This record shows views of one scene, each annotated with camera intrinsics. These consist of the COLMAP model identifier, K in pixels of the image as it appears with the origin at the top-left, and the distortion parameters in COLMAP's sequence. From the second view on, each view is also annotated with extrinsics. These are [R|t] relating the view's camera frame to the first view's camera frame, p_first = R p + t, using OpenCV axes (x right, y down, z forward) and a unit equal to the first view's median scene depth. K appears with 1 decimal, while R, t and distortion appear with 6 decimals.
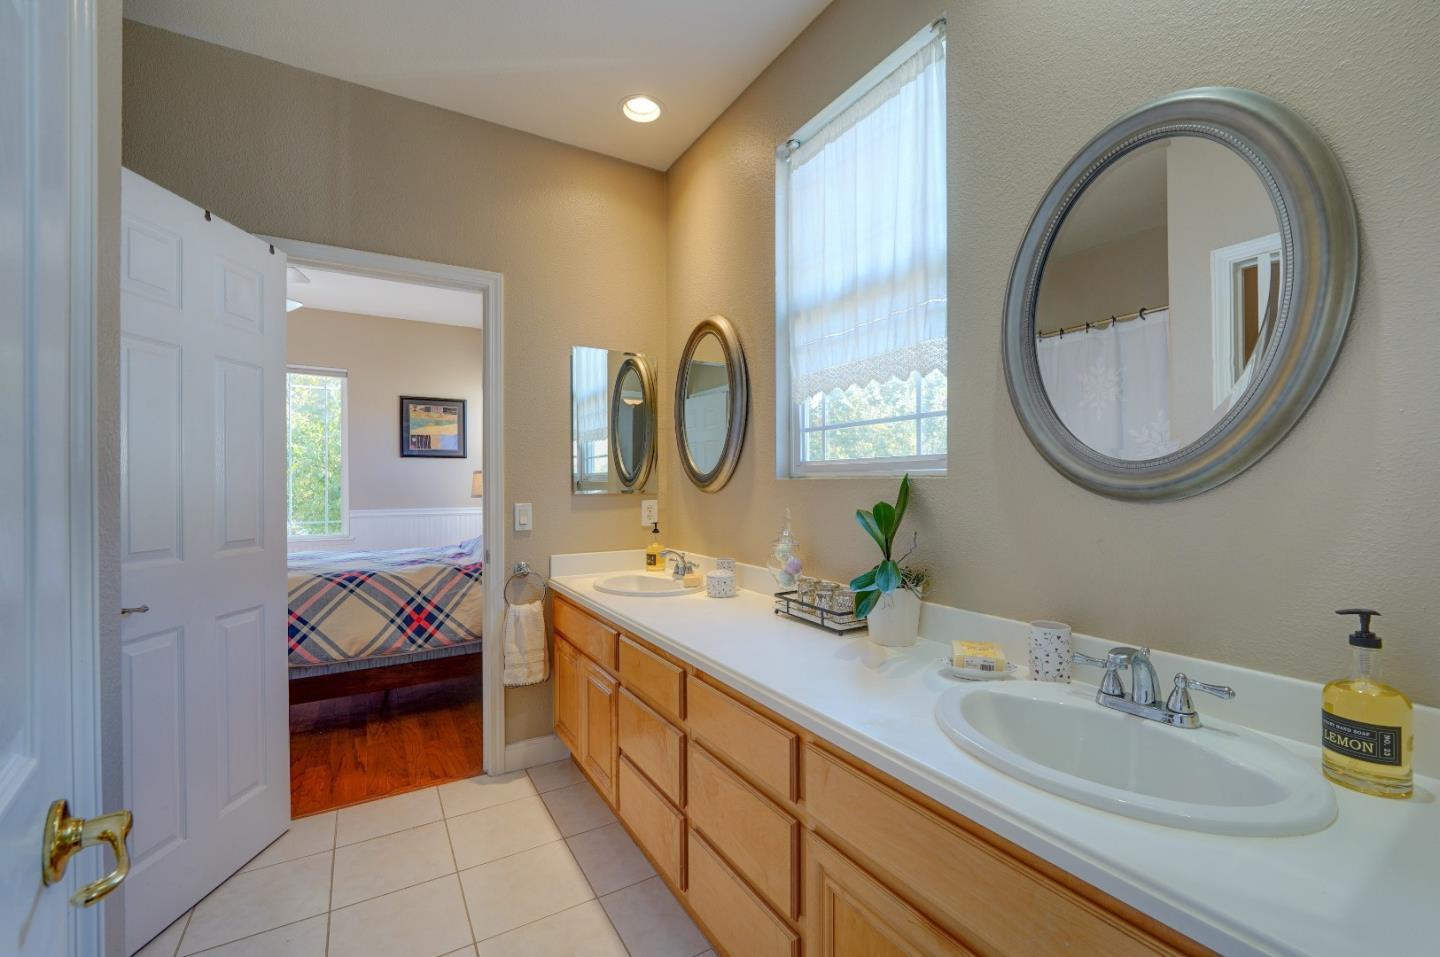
lens RADIAL K [[606.7, 0, 715.0], [0, 606.7, 472.7], [0, 0, 1]] dist [-0.000250, -0.000234]
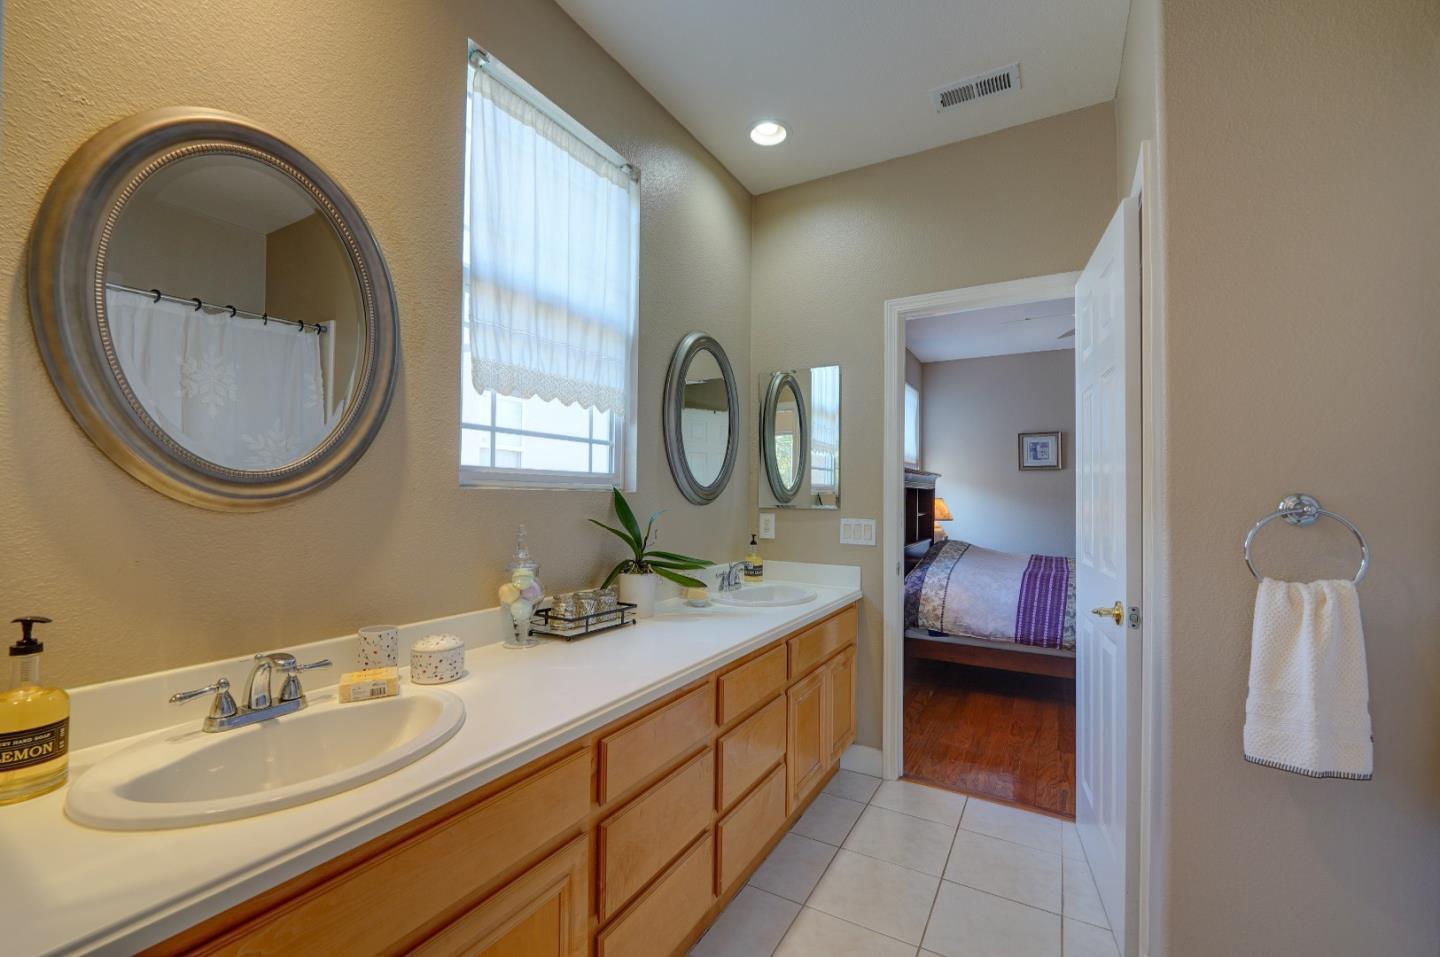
lens RADIAL K [[585.8, 0, 722.7], [0, 585.8, 484.4], [0, 0, 1]] dist [-0.010177, -0.000757]
pose [[-0.499887, 0.010068, 0.866032, -0.723796], [-0.028751, 0.999188, -0.028212, 0.018442], [-0.865613, -0.039002, -0.499192, 1.176972]]
